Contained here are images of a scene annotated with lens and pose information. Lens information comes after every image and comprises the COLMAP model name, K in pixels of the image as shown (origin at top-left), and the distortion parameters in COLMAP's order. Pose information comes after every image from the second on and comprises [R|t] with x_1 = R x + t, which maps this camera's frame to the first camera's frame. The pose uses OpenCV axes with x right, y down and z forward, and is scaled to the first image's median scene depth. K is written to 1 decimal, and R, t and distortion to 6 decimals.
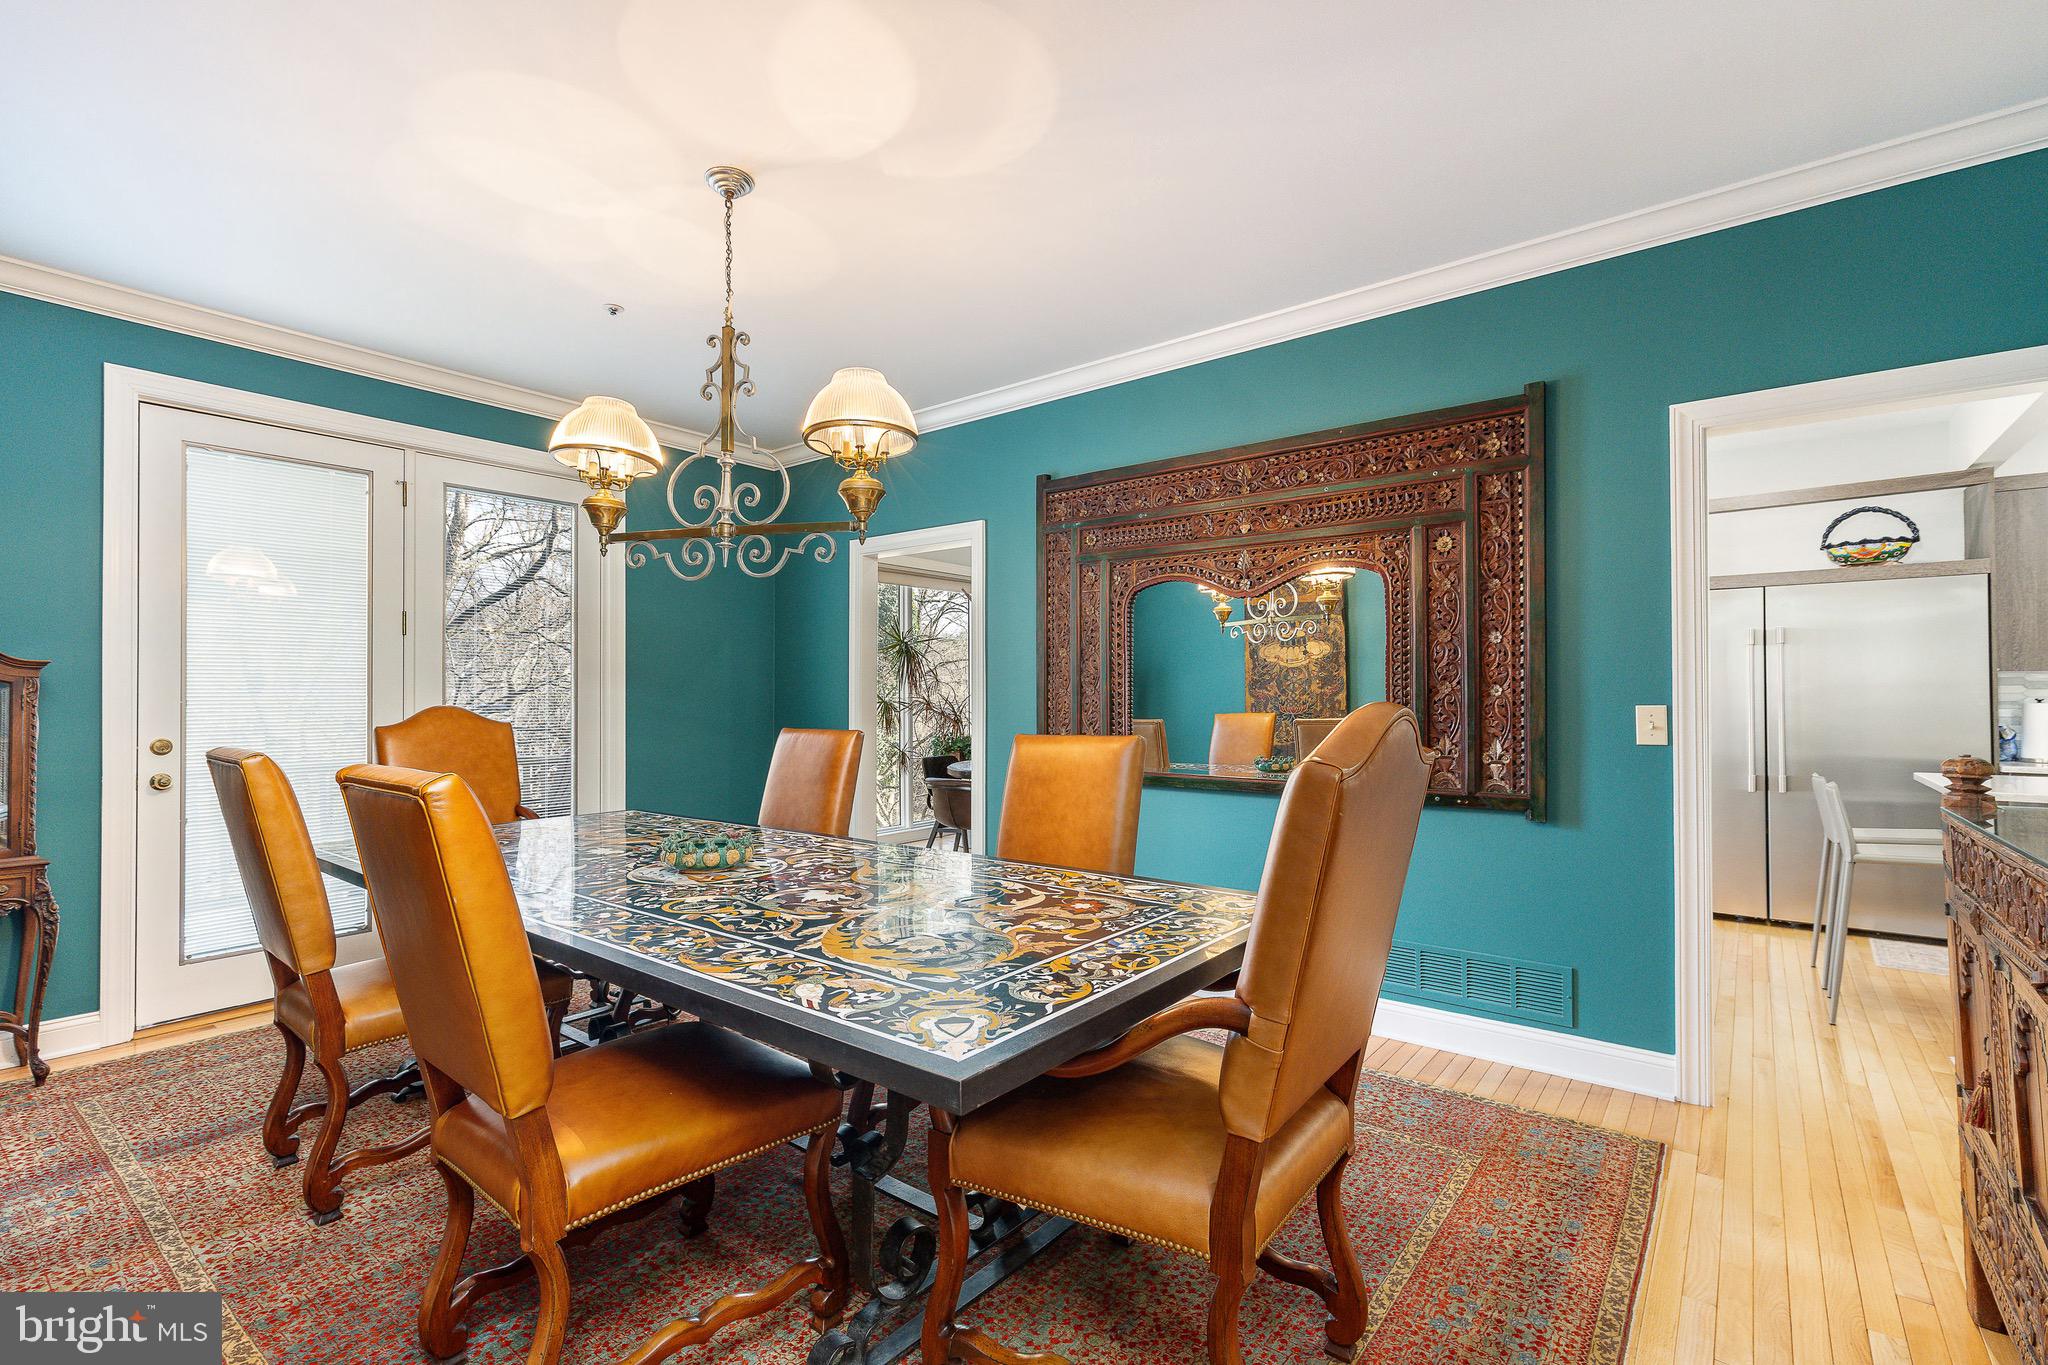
lens RADIAL K [[921.8, 0, 1023.9], [0, 921.8, 684.2], [0, 0, 1]] dist [0.001683, 0.000361]
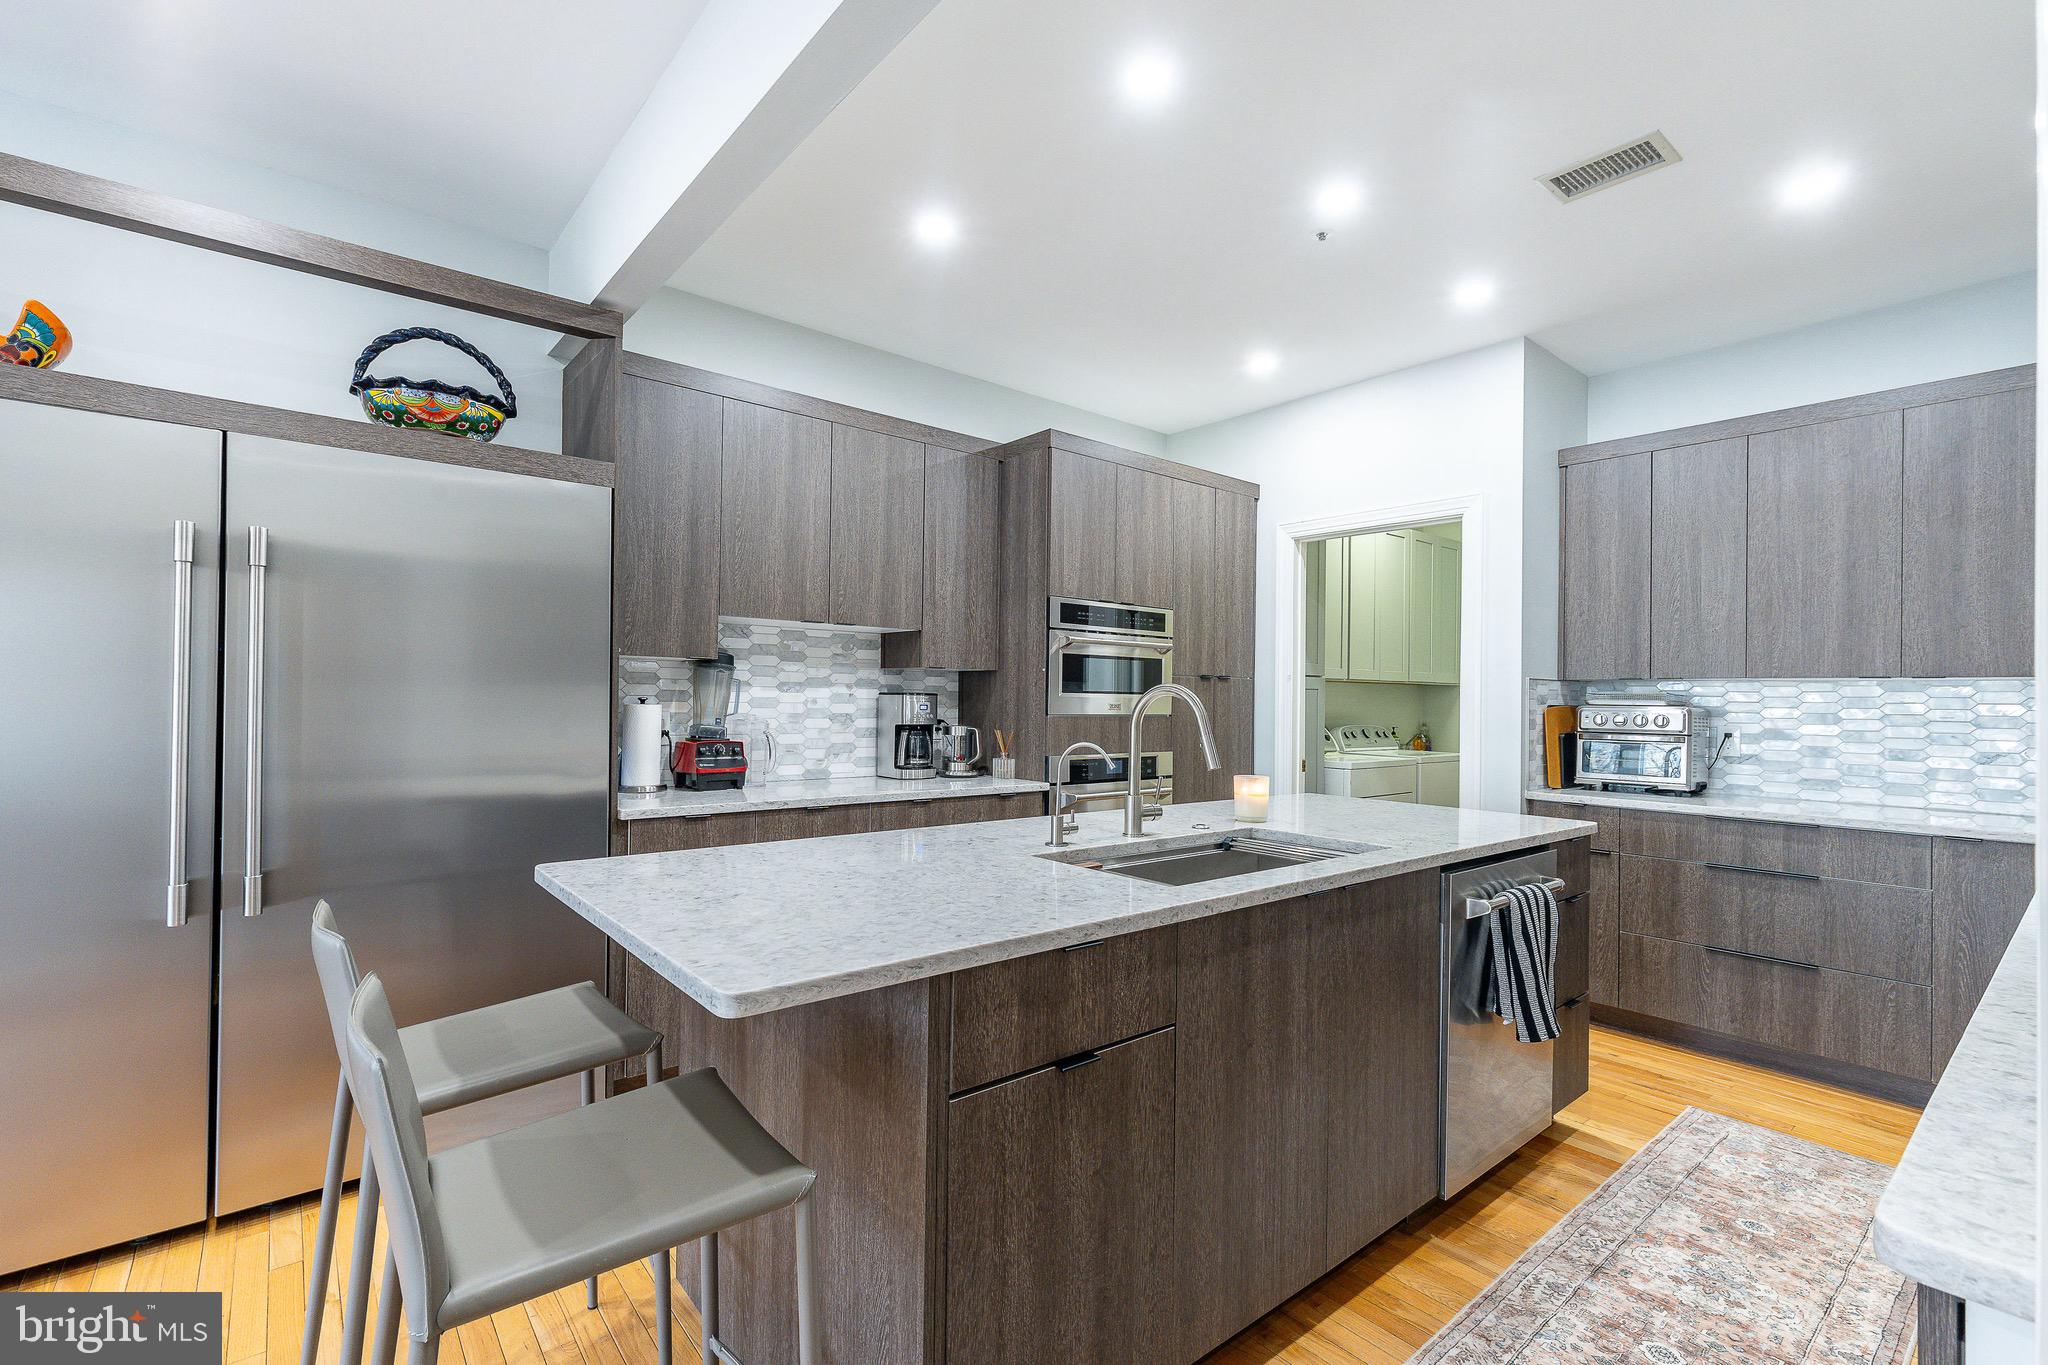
lens RADIAL K [[921.8, 0, 1024.1], [0, 921.8, 684.3], [0, 0, 1]] dist [0.001683, 0.000361]
pose [[0.202079, 0.017232, 0.979218, 0.472269], [-0.023437, 0.999644, -0.012754, 0.008069], [-0.979089, -0.020373, 0.202410, 0.564535]]
